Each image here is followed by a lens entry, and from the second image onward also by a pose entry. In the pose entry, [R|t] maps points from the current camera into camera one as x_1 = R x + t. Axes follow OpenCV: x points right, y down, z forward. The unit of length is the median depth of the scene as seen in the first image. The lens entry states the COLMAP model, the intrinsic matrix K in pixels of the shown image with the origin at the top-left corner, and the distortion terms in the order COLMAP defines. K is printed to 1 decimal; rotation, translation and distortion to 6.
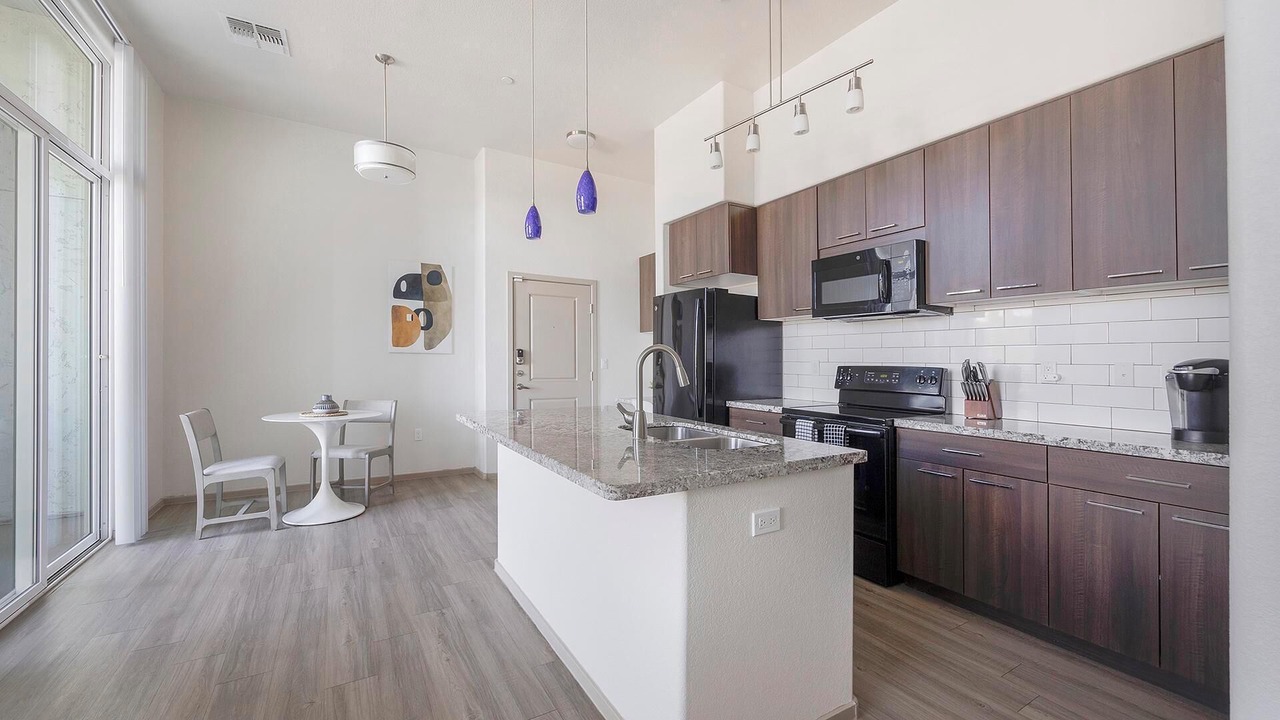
lens RADIAL K [[502.0, 0, 611.1], [0, 502.0, 360.0], [0, 0, 1]] dist [-0.000585, 0.000016]
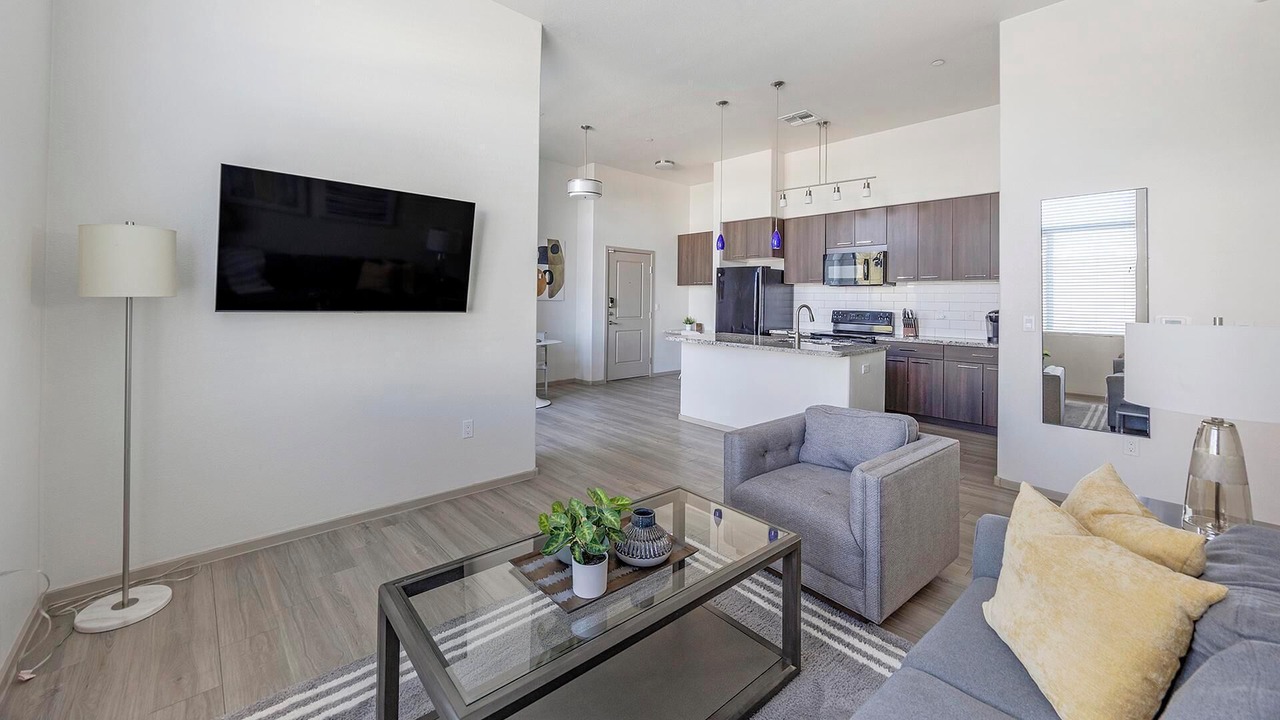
lens RADIAL K [[490.8, 0, 589.2], [0, 490.8, 305.2], [0, 0, 1]] dist [-0.000359, -0.000014]
pose [[0.987293, -0.000068, 0.158912, -0.748656], [-0.002352, 0.999884, 0.015041, -0.033286], [-0.158894, -0.015224, 0.987178, -0.667755]]
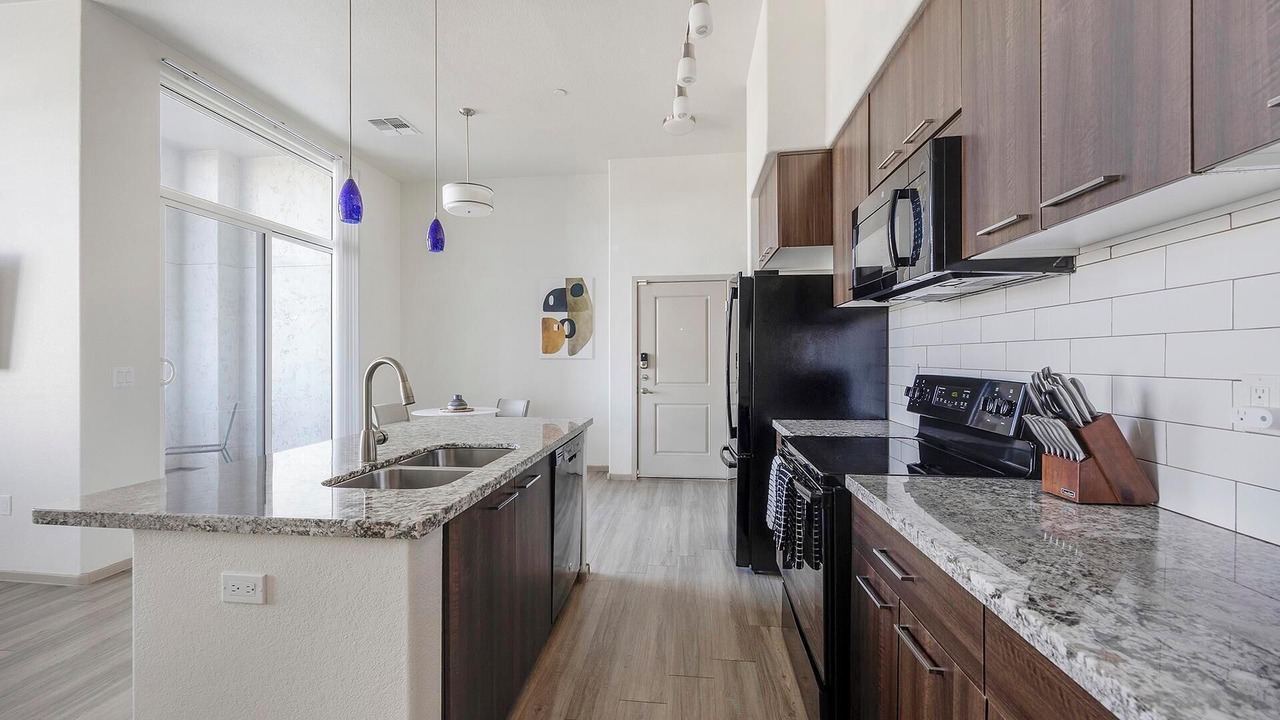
lens RADIAL K [[476.8, 0, 603.0], [0, 476.8, 362.1], [0, 0, 1]] dist [-0.001794, -0.000205]
pose [[0.797339, -0.010469, -0.603441, 0.506003], [0.013924, 0.999903, 0.001051, -0.009689], [0.603371, -0.009240, 0.797407, 0.313777]]
